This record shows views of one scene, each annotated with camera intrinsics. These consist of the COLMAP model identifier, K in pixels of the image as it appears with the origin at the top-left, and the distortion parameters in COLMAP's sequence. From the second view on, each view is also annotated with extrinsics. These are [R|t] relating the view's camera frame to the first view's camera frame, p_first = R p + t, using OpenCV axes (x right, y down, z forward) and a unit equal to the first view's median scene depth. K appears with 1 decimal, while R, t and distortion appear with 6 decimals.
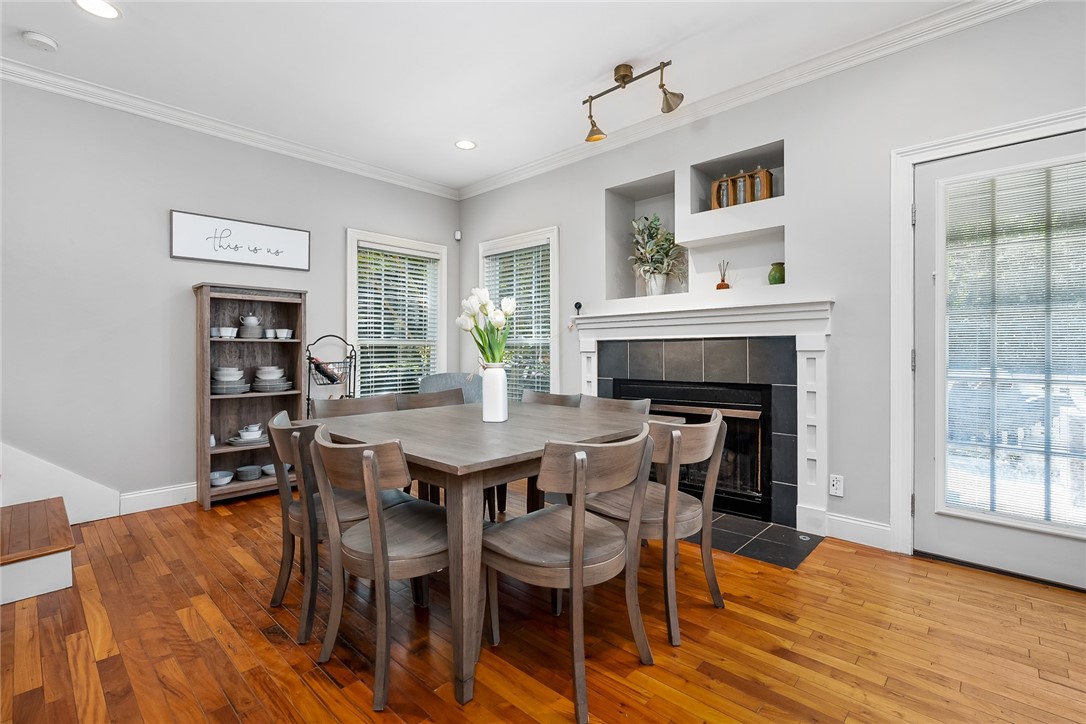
lens RADIAL K [[489.5, 0, 540.8], [0, 489.5, 354.5], [0, 0, 1]] dist [-0.010700, 0.002235]
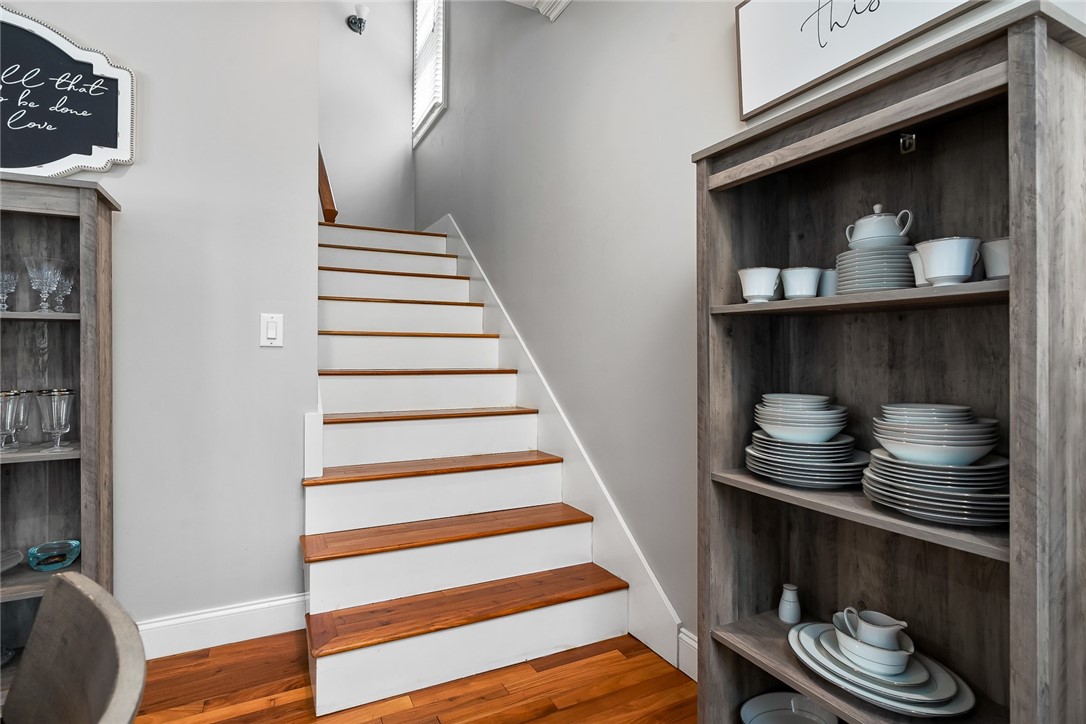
lens RADIAL K [[556.1, 0, 543.0], [0, 556.1, 356.6], [0, 0, 1]] dist [-0.003630, -0.000310]
pose [[-0.340935, 0.000714, -0.940087, -0.238778], [-0.008819, 0.999953, 0.003958, 0.000998], [0.940045, 0.009640, -0.340913, 0.943328]]
